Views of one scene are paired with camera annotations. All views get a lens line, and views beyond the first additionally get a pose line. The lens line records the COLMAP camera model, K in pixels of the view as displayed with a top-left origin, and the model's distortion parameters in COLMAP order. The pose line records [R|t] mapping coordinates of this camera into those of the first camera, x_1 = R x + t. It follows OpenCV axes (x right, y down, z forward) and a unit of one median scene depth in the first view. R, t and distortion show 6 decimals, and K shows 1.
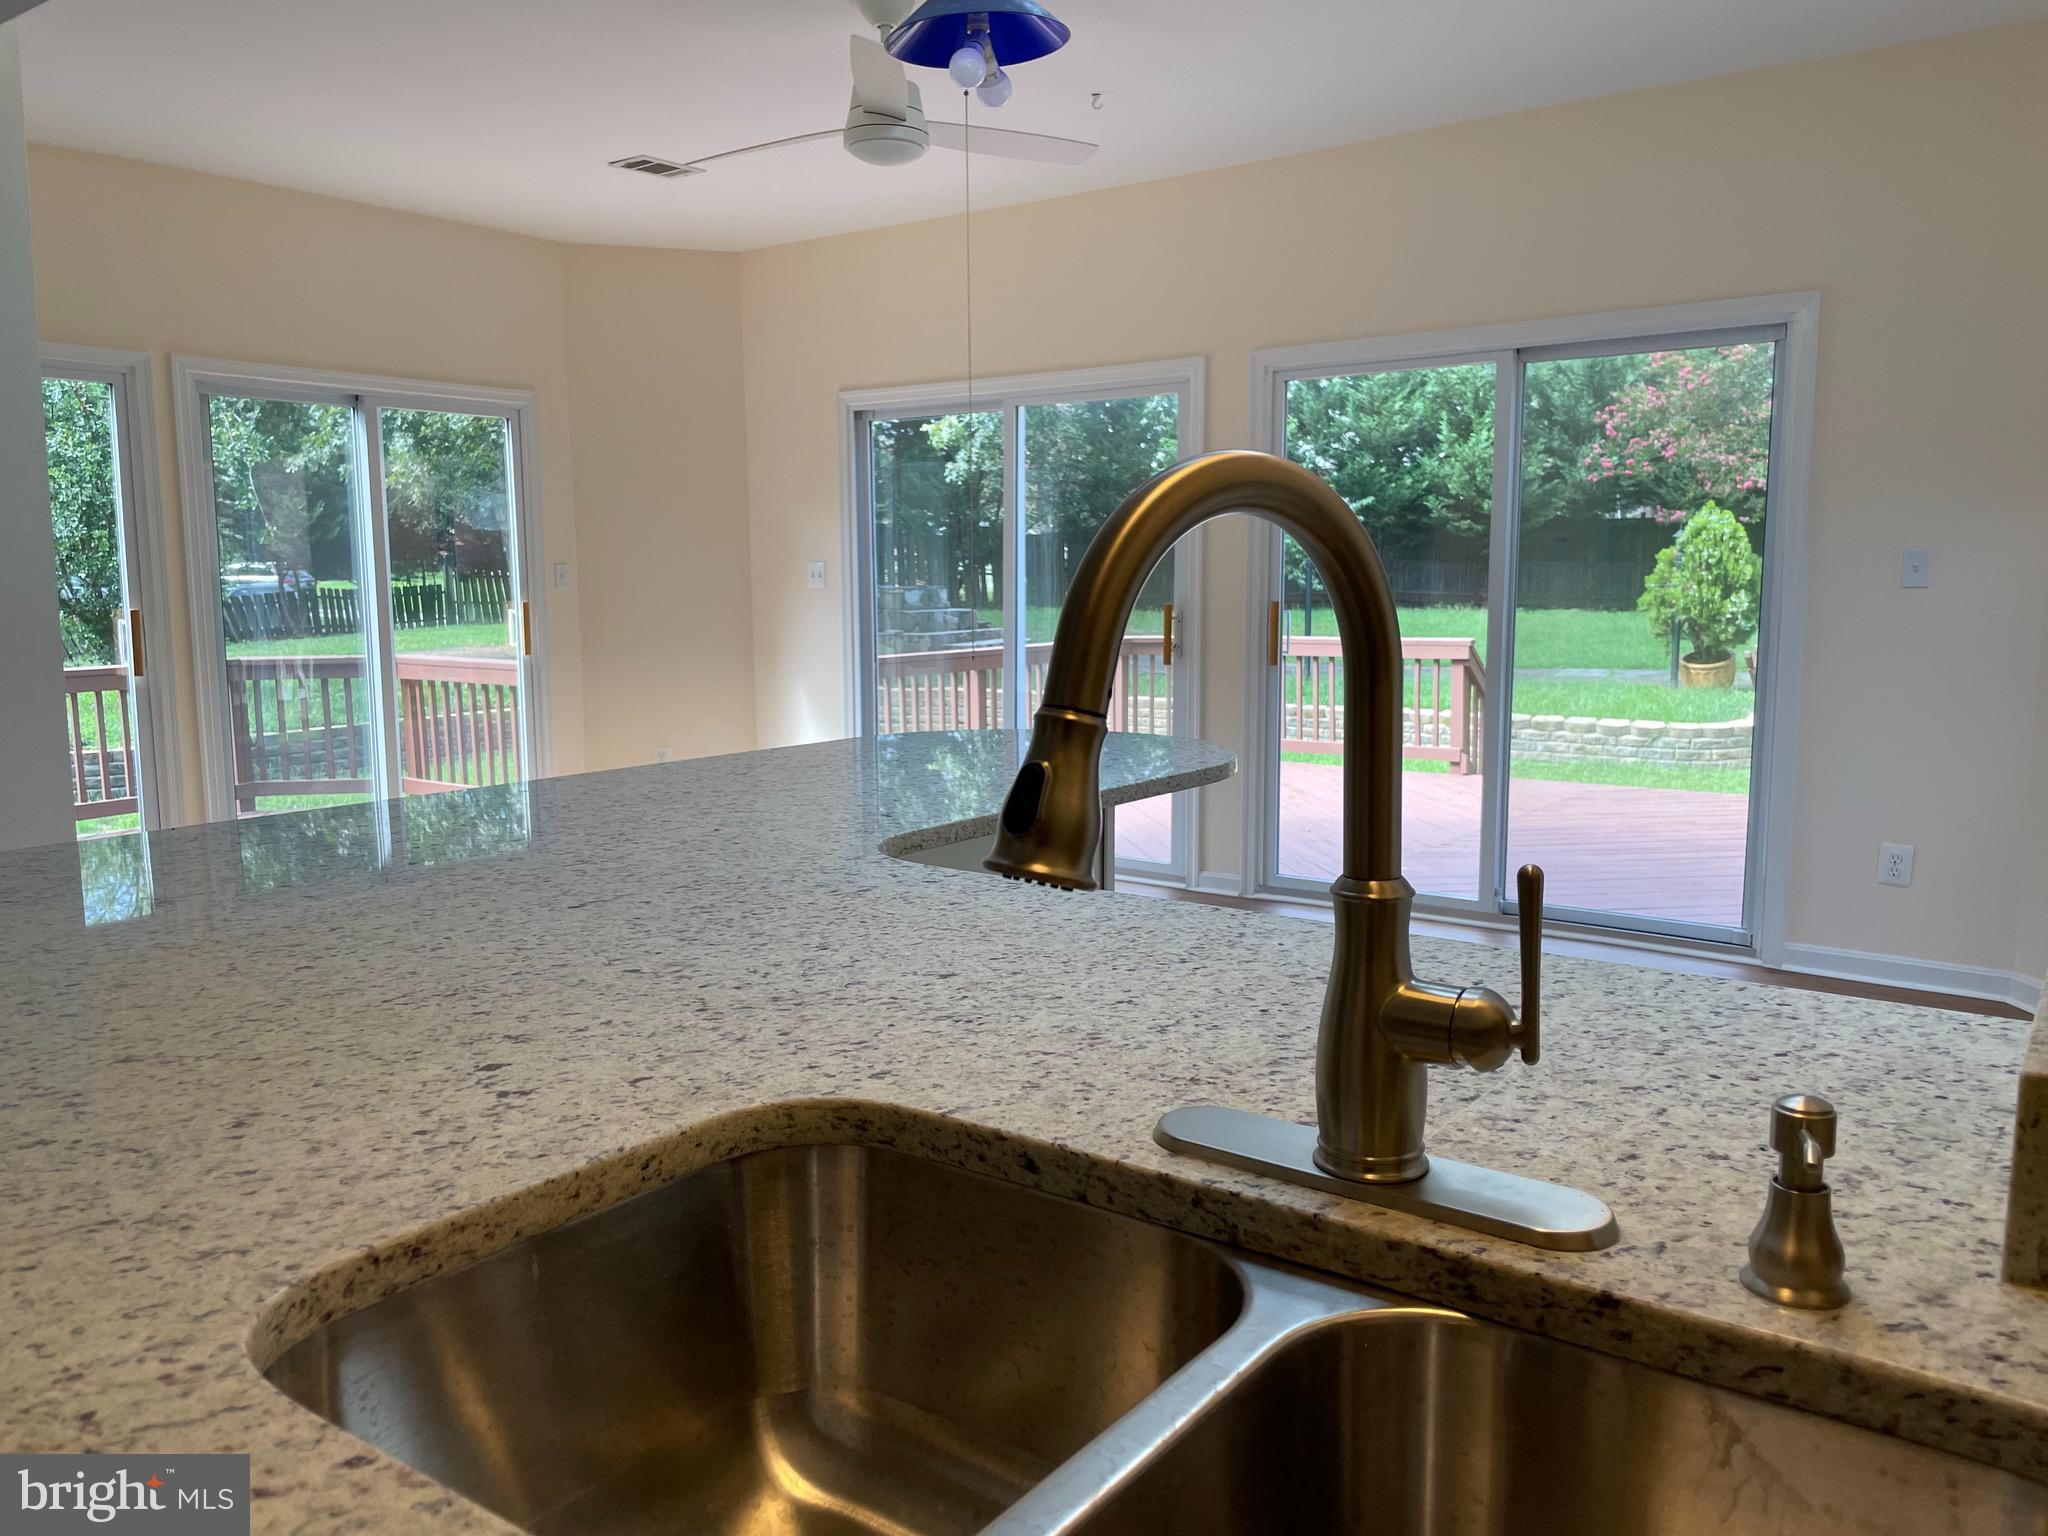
lens RADIAL K [[1549.4, 0, 1017.7], [0, 1549.4, 752.2], [0, 0, 1]] dist [0.092864, -0.132147]
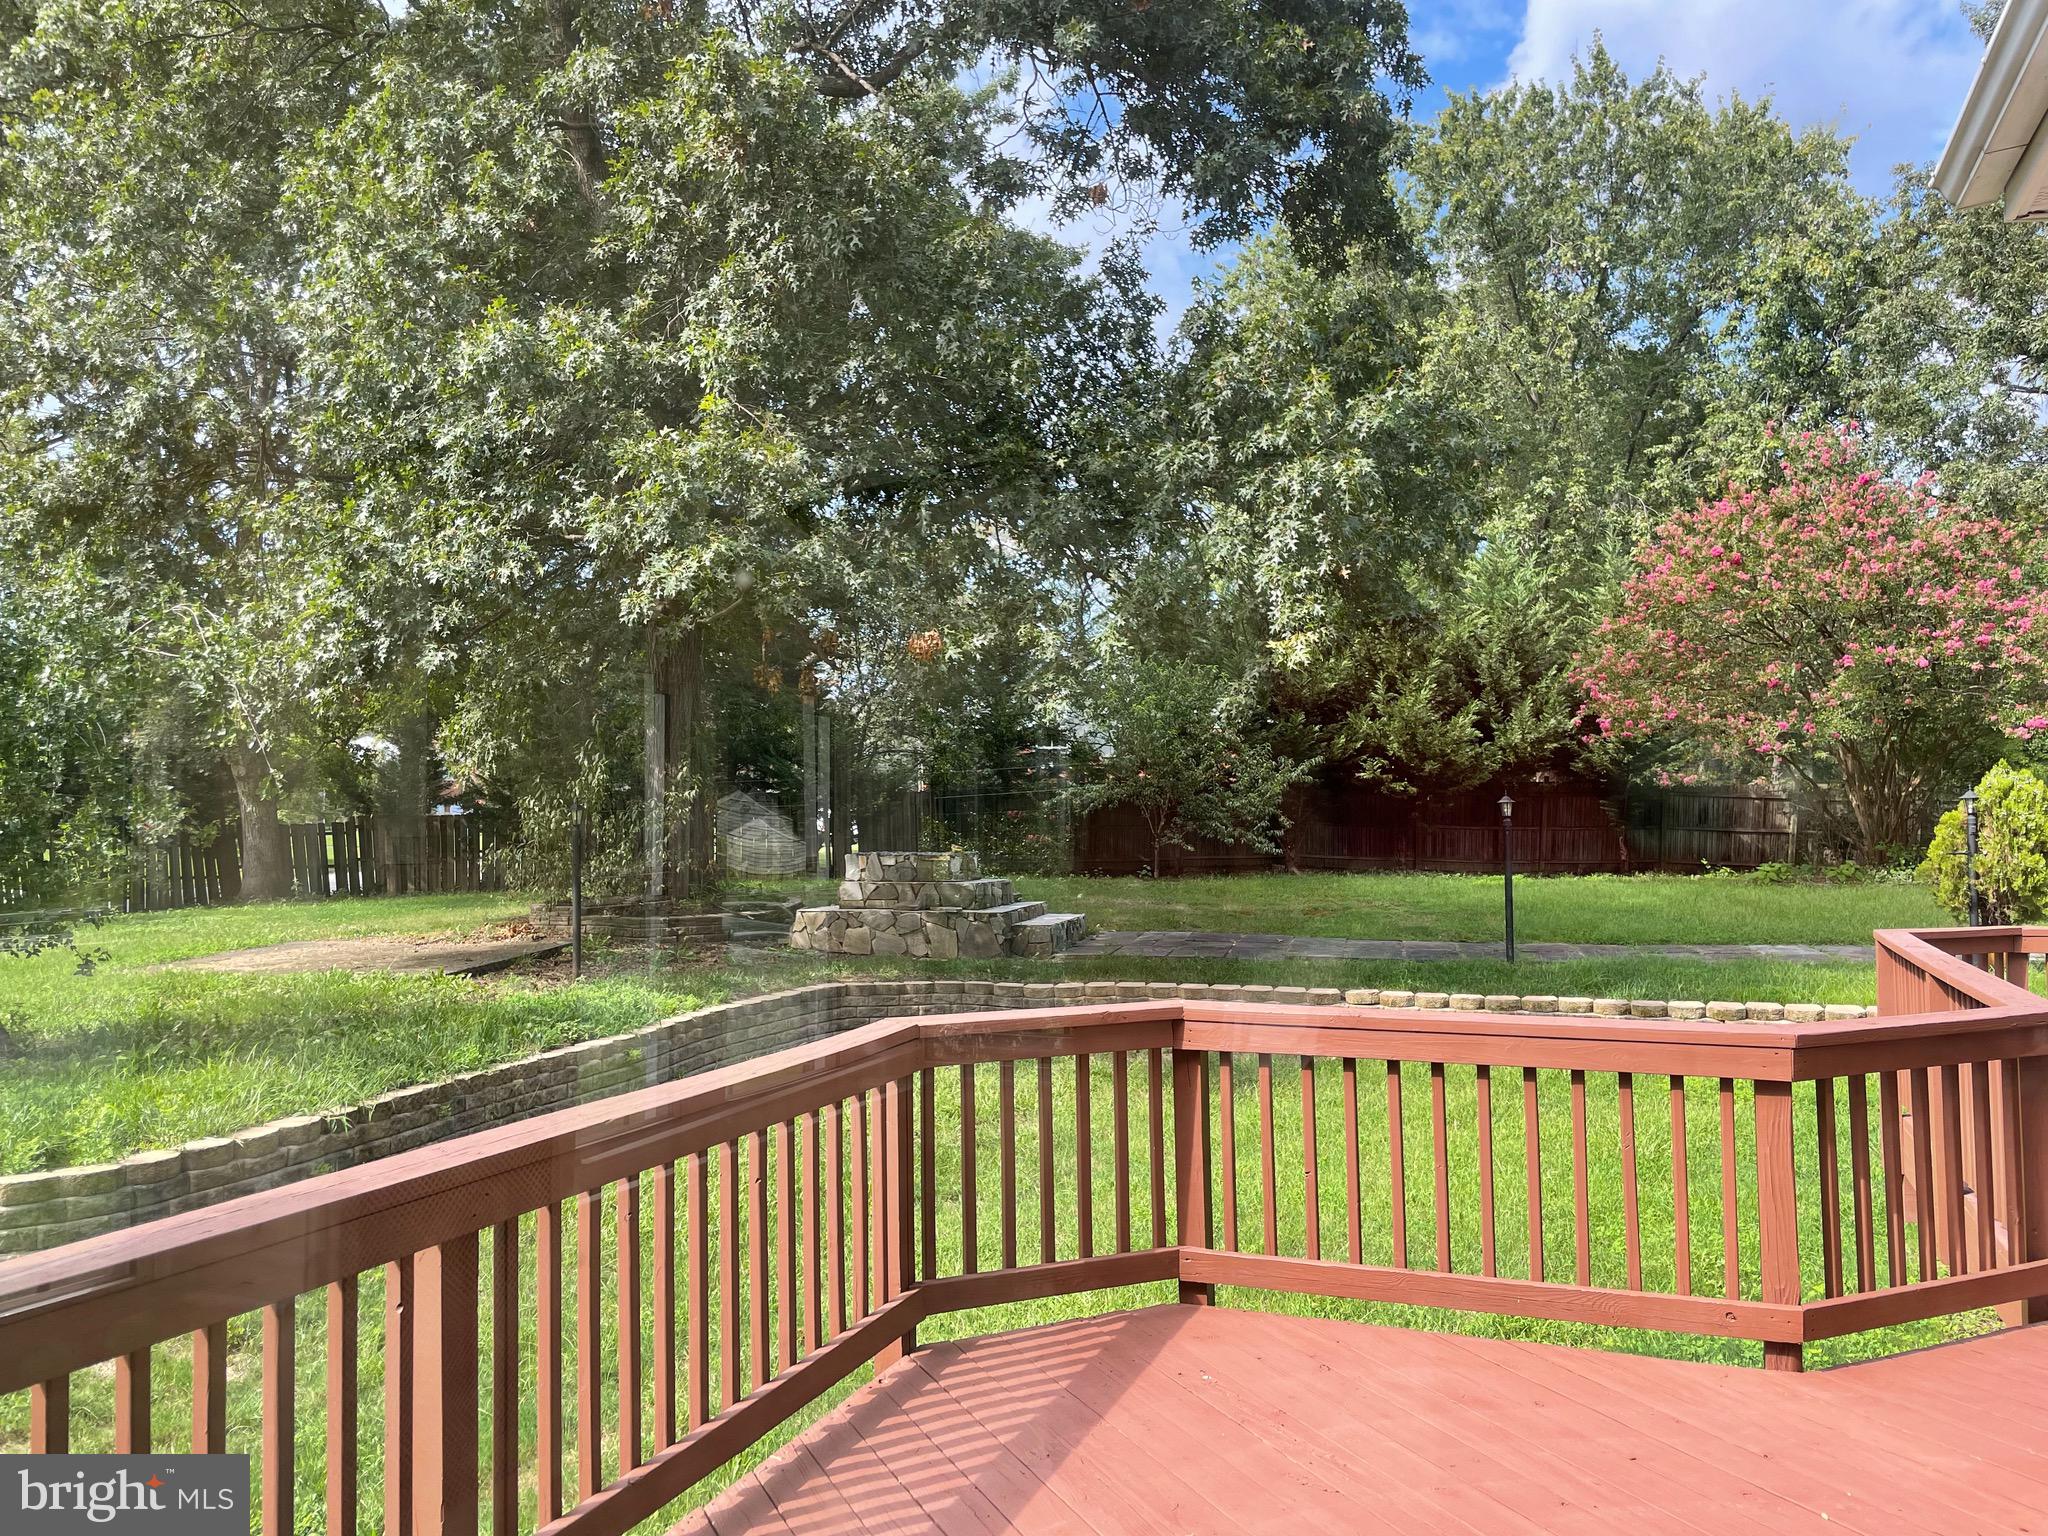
lens RADIAL K [[1554.0, 0, 1029.6], [0, 1554.0, 757.1], [0, 0, 1]] dist [0.082316, -0.117822]
pose [[0.968086, 0.011696, 0.250346, -0.328038], [0.029803, 0.986450, -0.161333, -0.032522], [-0.248840, 0.163646, 0.954620, 0.282785]]
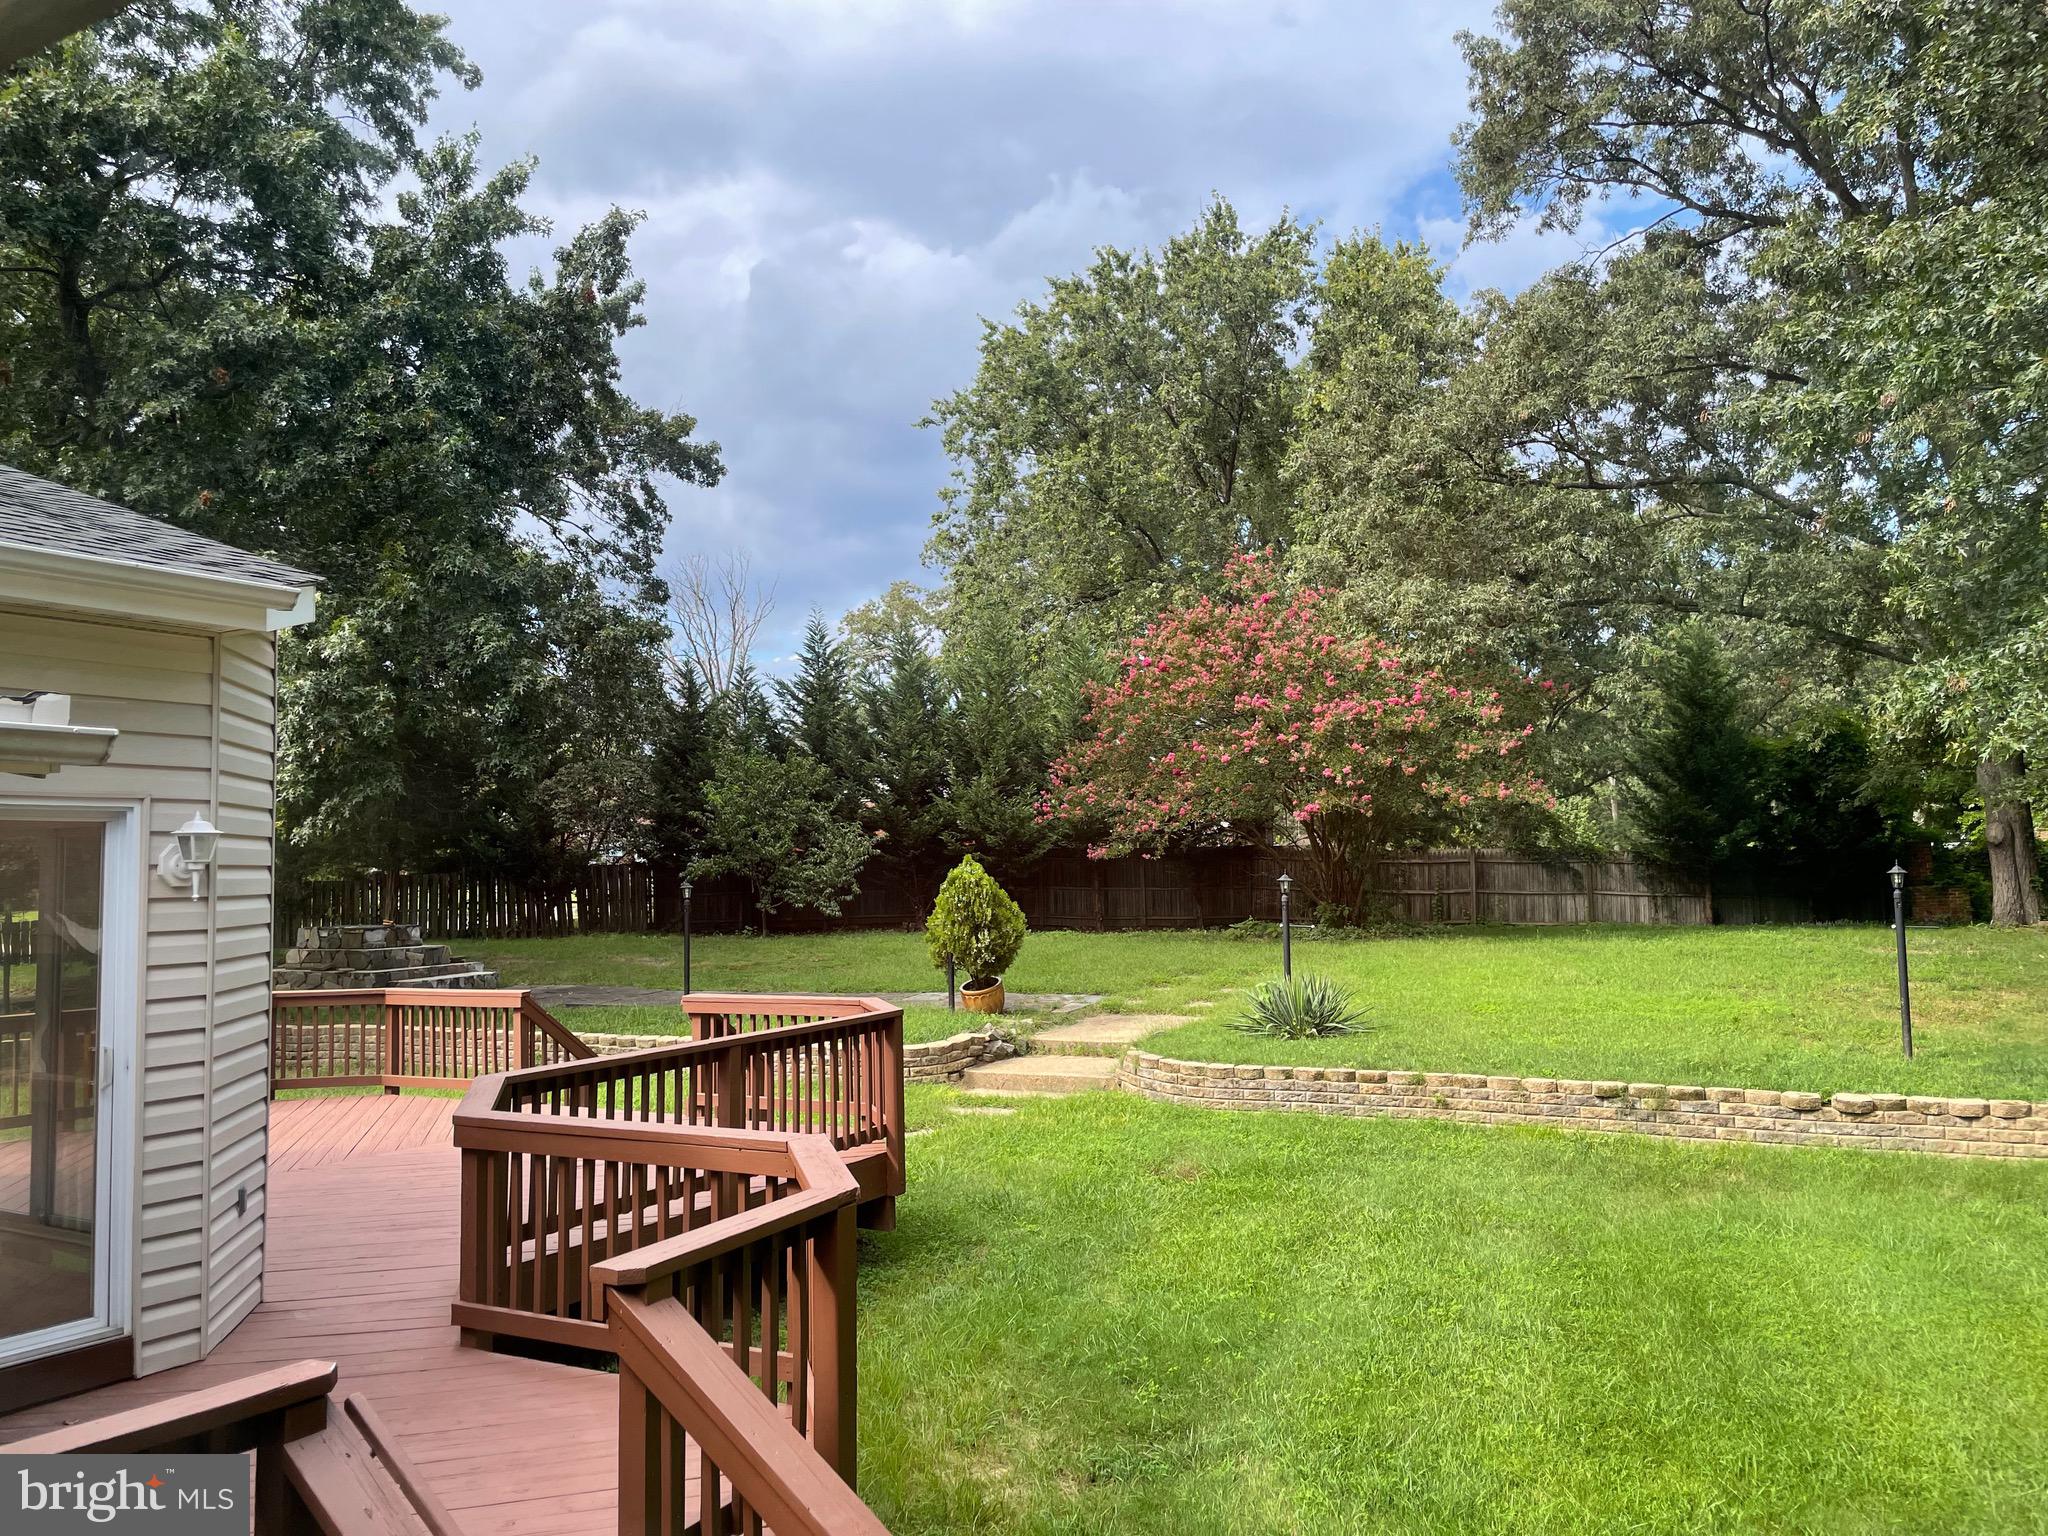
lens RADIAL K [[1549.4, 0, 1017.7], [0, 1549.4, 752.2], [0, 0, 1]] dist [0.092864, -0.132147]
pose [[0.993113, -0.001441, 0.117148, 0.344606], [0.024218, 0.980854, -0.193233, -0.004954], [-0.114627, 0.194740, 0.974134, -0.195140]]
